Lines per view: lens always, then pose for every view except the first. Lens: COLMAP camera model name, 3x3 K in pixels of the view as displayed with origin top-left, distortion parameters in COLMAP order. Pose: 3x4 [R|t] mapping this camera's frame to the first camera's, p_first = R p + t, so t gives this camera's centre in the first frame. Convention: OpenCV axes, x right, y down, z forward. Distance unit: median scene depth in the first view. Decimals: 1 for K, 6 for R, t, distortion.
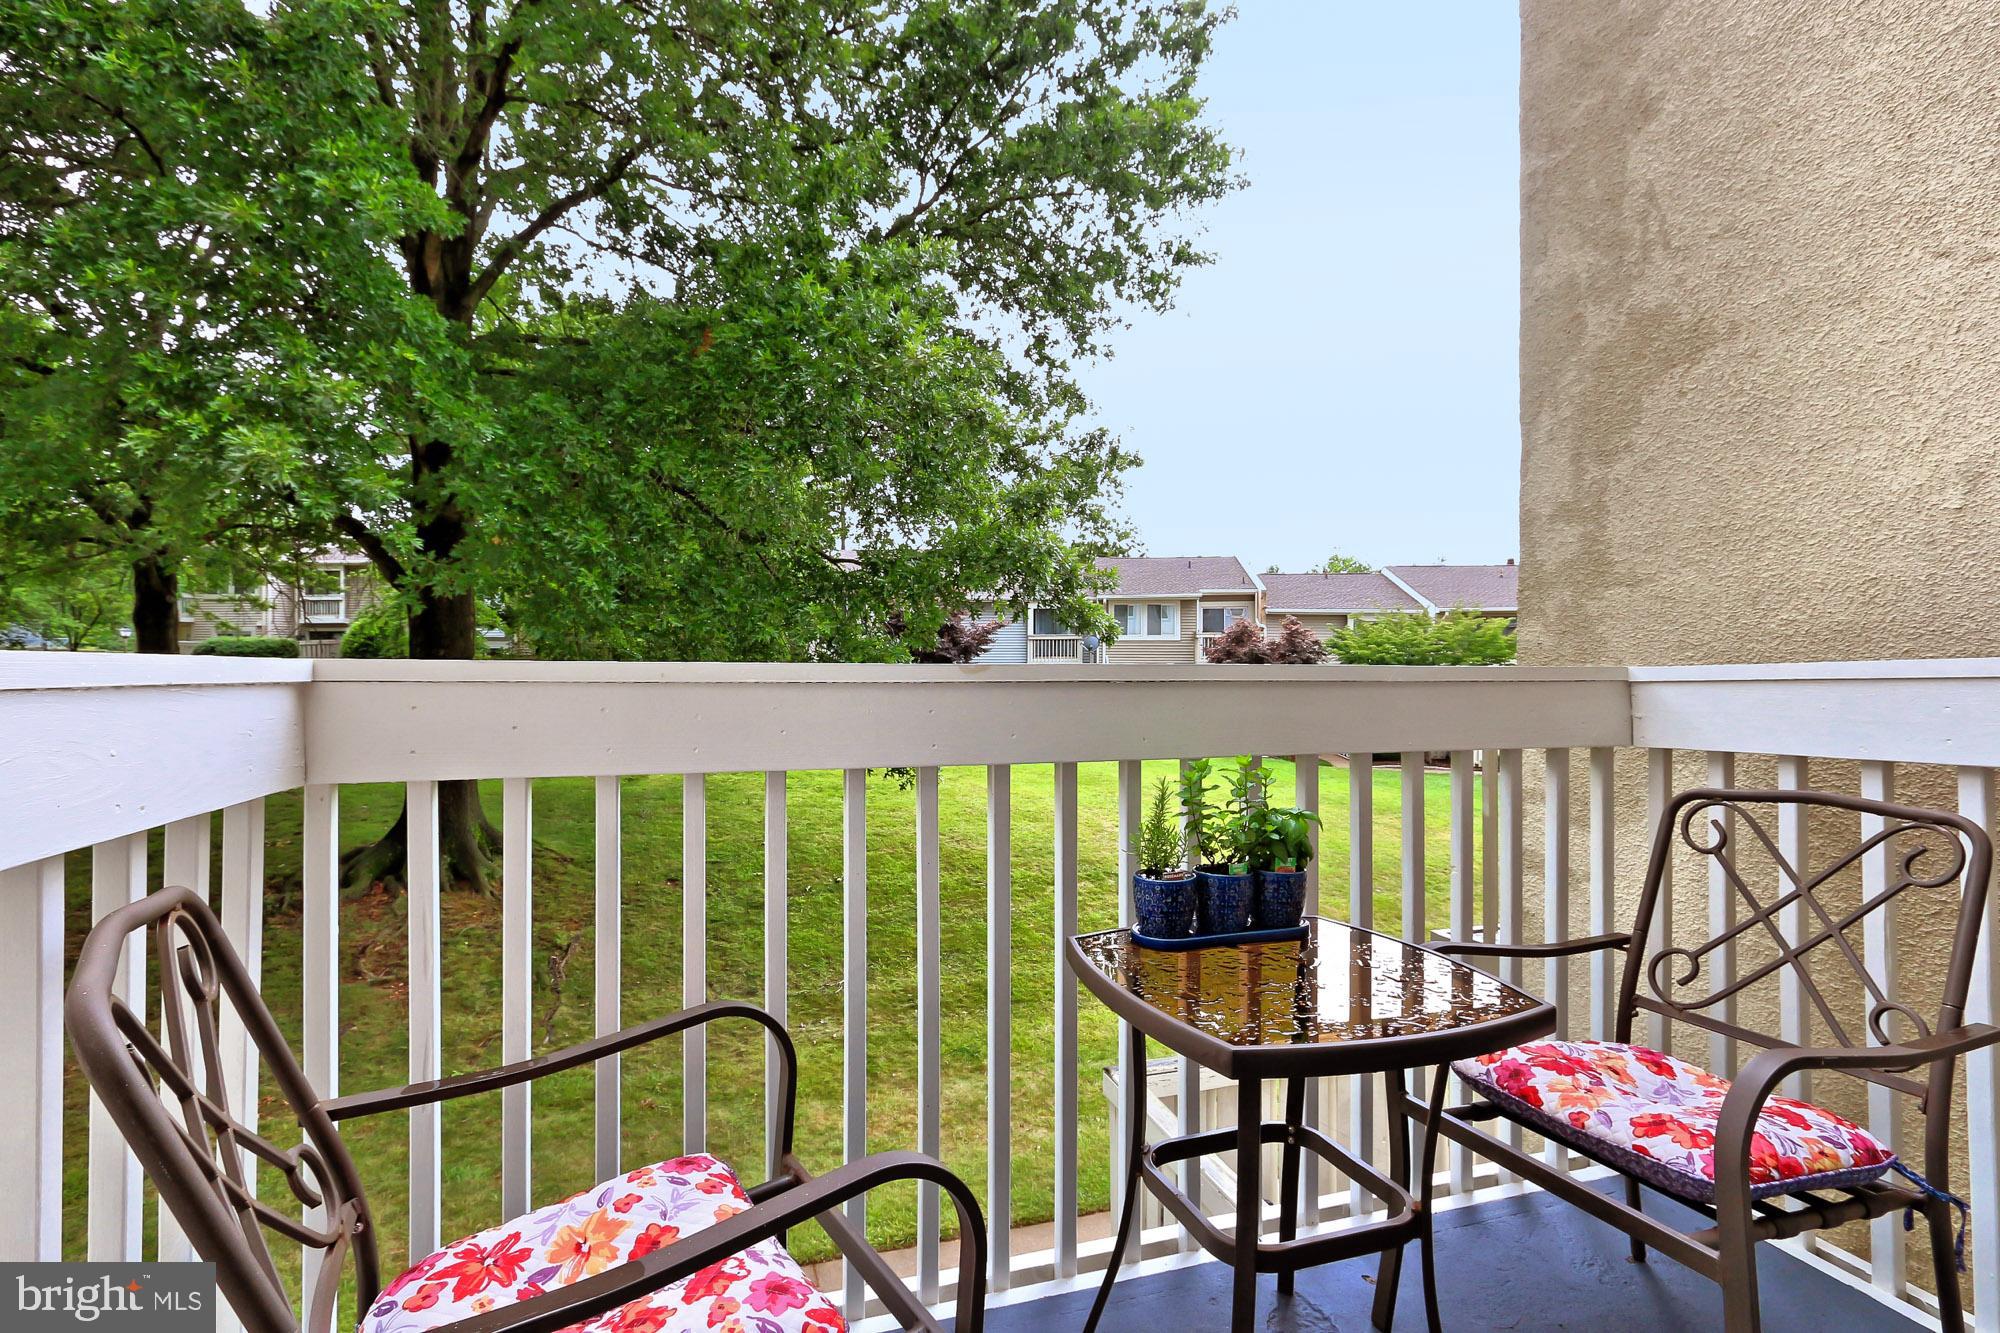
lens RADIAL K [[929.2, 0, 1000.0], [0, 929.2, 666.5], [0, 0, 1]] dist [-0.001054, -0.000105]
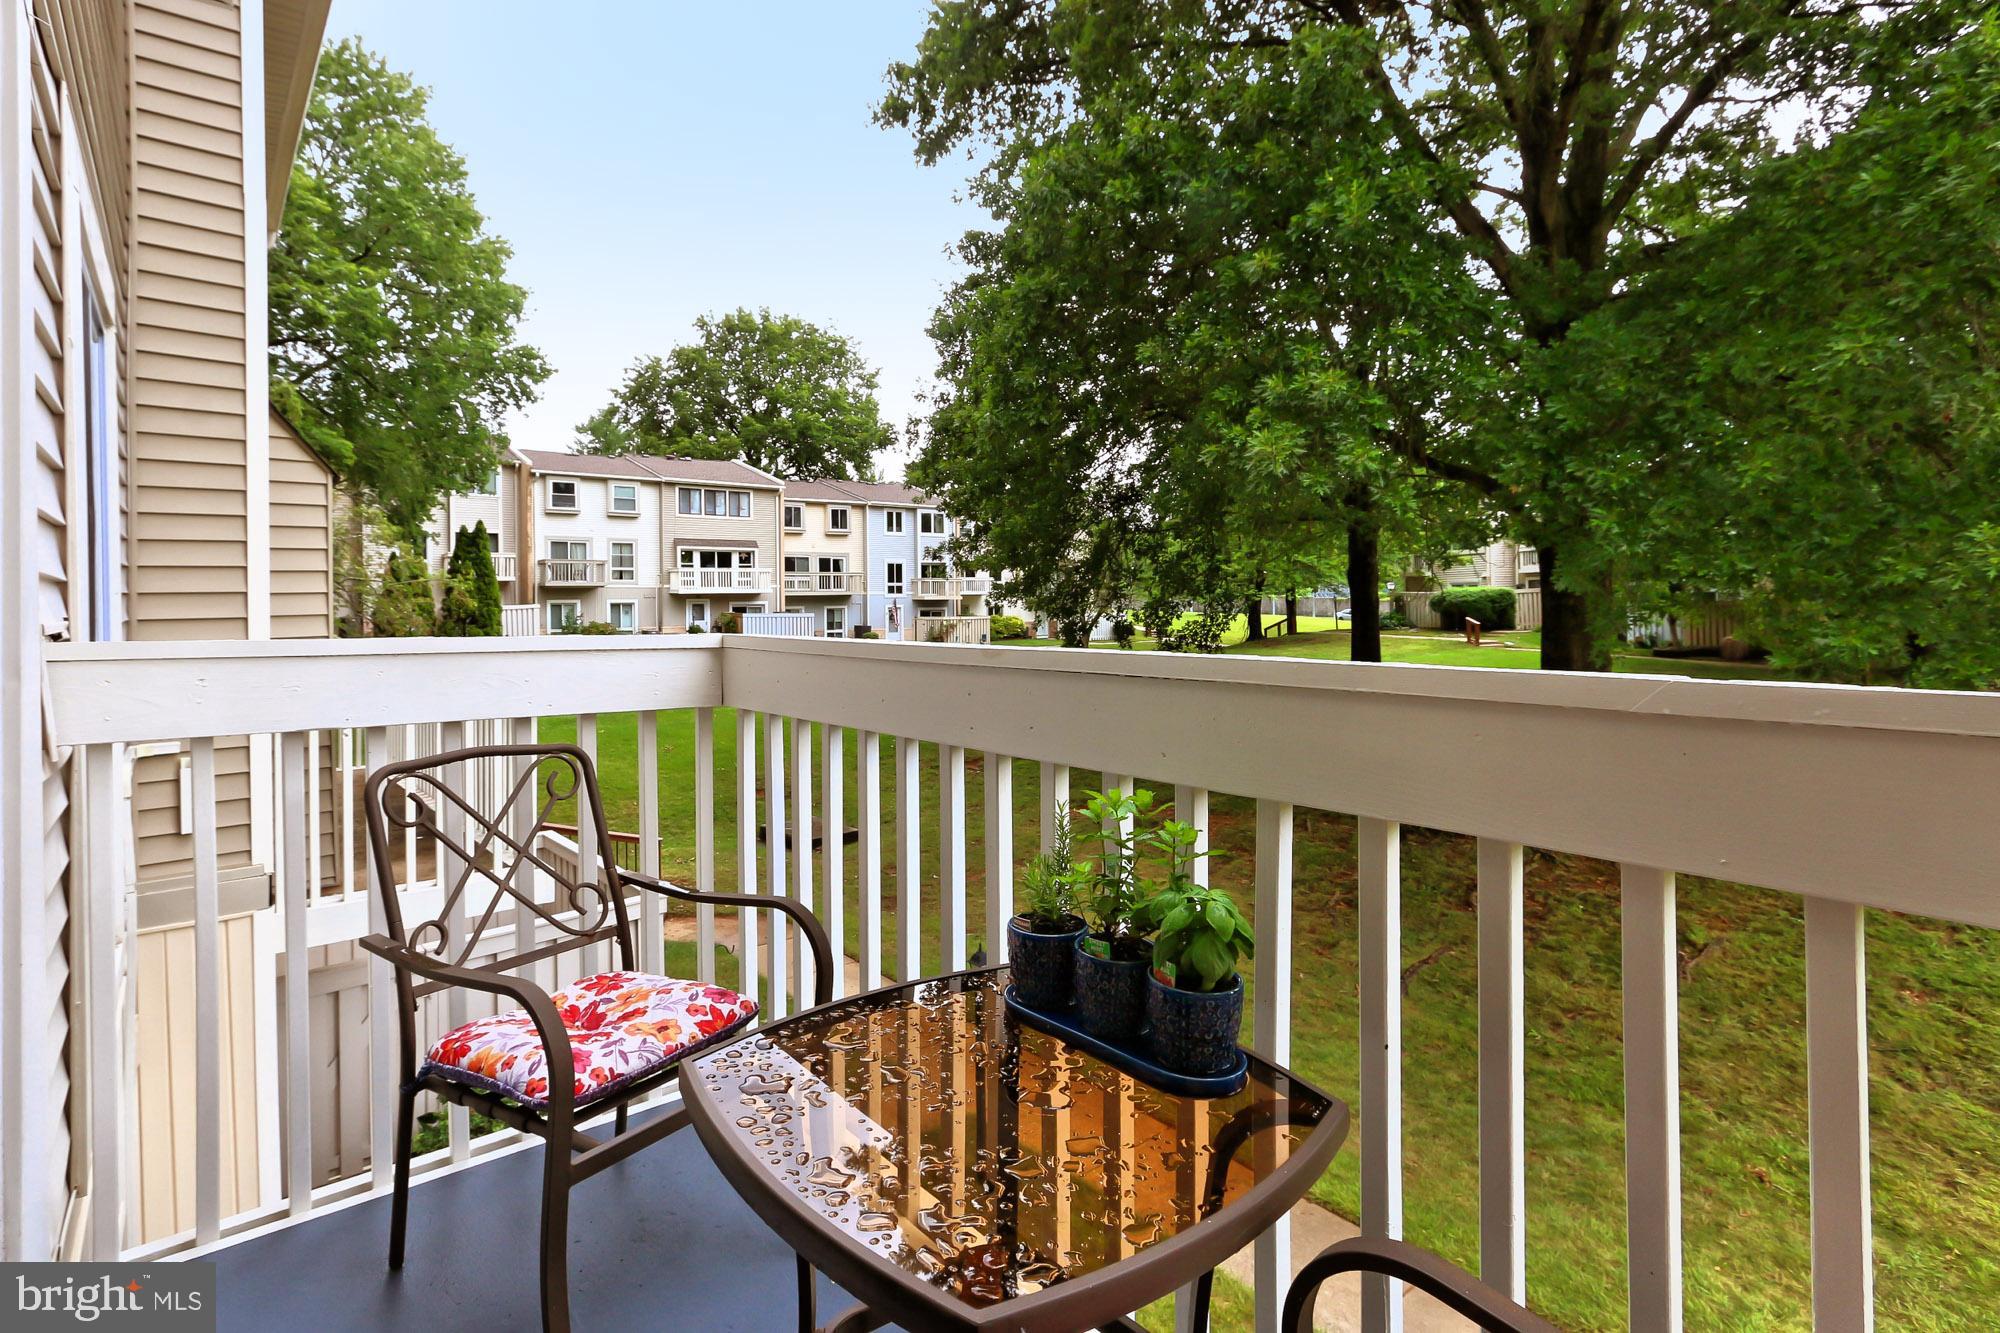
lens RADIAL K [[926.0, 0, 973.3], [0, 926.0, 611.8], [0, 0, 1]] dist [0.015115, -0.000200]
pose [[0.382065, -0.000507, -0.924135, 0.131594], [-0.002371, 0.999996, -0.001529, -0.004442], [0.924133, 0.002775, 0.382062, 0.097705]]
